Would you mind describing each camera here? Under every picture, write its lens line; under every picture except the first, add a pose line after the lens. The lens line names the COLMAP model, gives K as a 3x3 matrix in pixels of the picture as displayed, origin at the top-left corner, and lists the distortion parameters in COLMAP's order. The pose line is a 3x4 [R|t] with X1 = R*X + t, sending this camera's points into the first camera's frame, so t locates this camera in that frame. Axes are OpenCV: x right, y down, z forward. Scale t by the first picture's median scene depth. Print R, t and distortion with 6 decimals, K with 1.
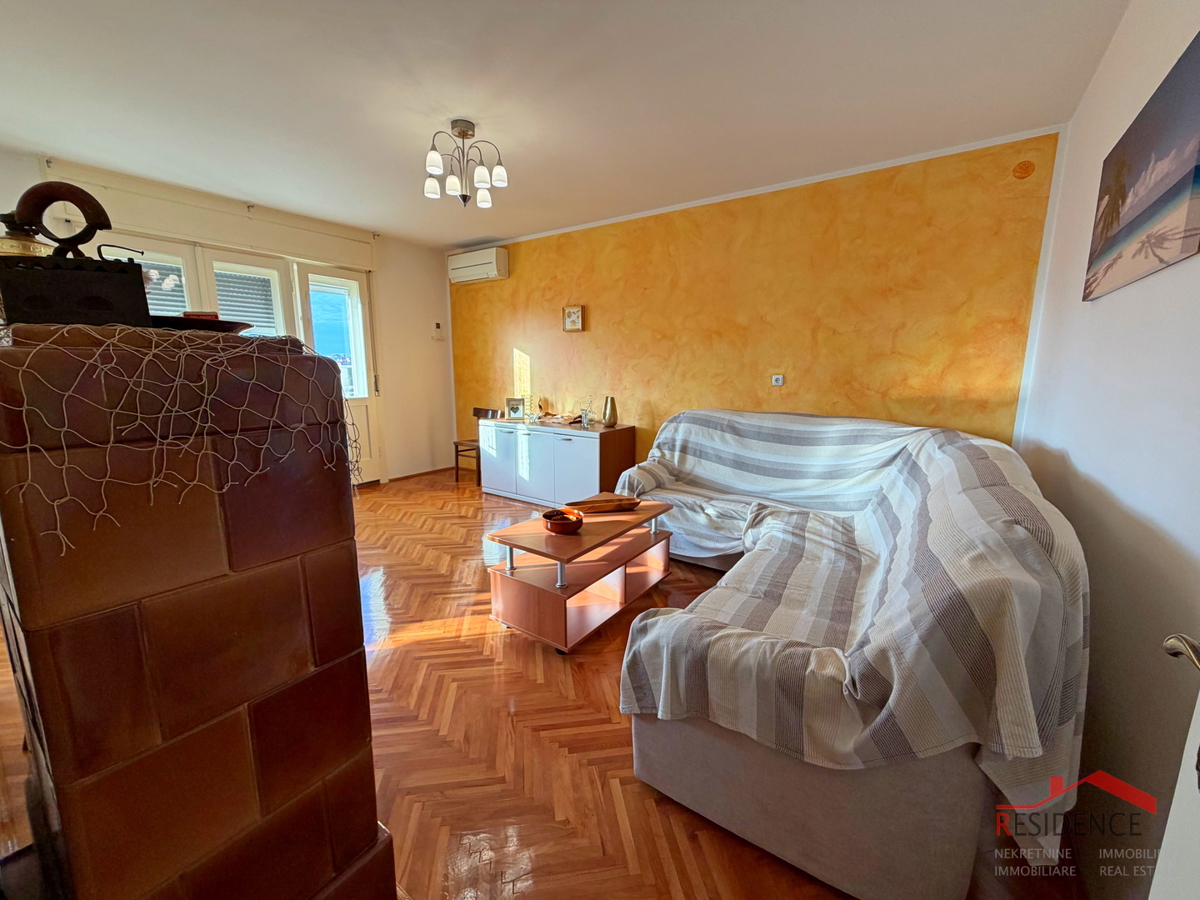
lens RADIAL K [[469.5, 0, 596.1], [0, 469.5, 446.7], [0, 0, 1]] dist [-0.002554, -0.000402]
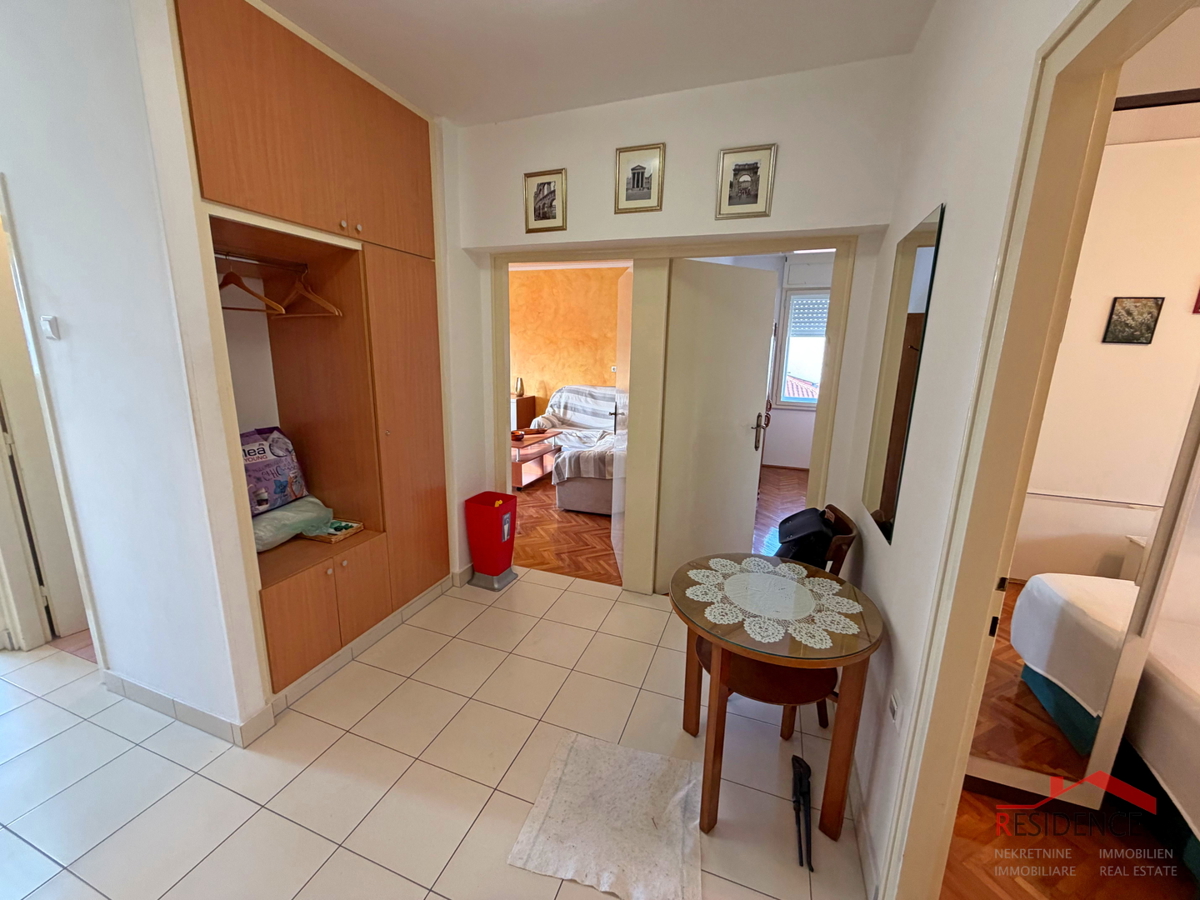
lens RADIAL K [[469.5, 0, 596.1], [0, 469.5, 446.7], [0, 0, 1]] dist [-0.002554, -0.000402]
pose [[0.963308, -0.038391, 0.265638, -0.178945], [0.026562, 0.998495, 0.047983, 0.070700], [-0.267080, -0.039166, 0.962878, -0.750534]]
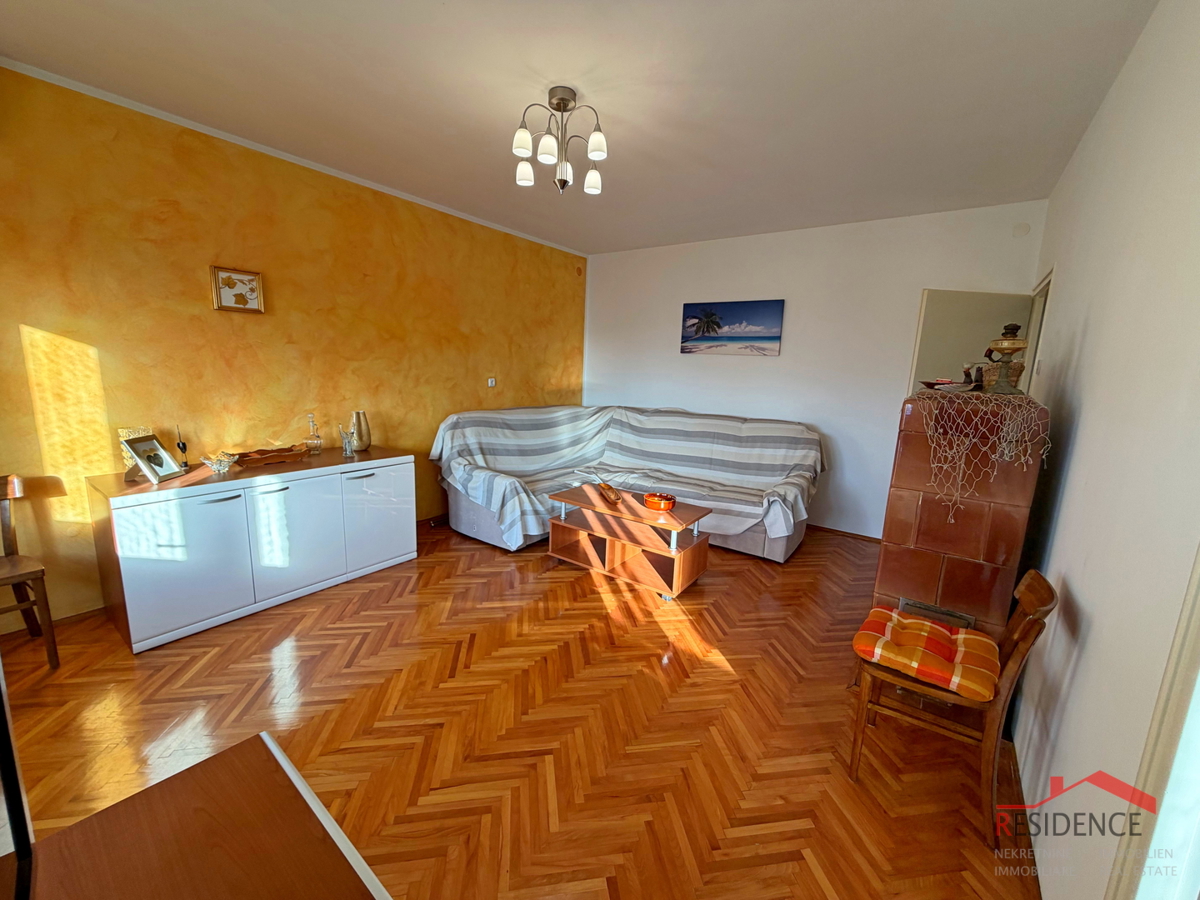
lens RADIAL K [[469.5, 0, 596.1], [0, 469.5, 446.7], [0, 0, 1]] dist [-0.002554, -0.000402]
pose [[0.022926, -0.177957, 0.983771, -0.816294], [0.131632, 0.976000, 0.173484, -0.148643], [-0.991034, 0.125518, 0.045800, 0.666929]]
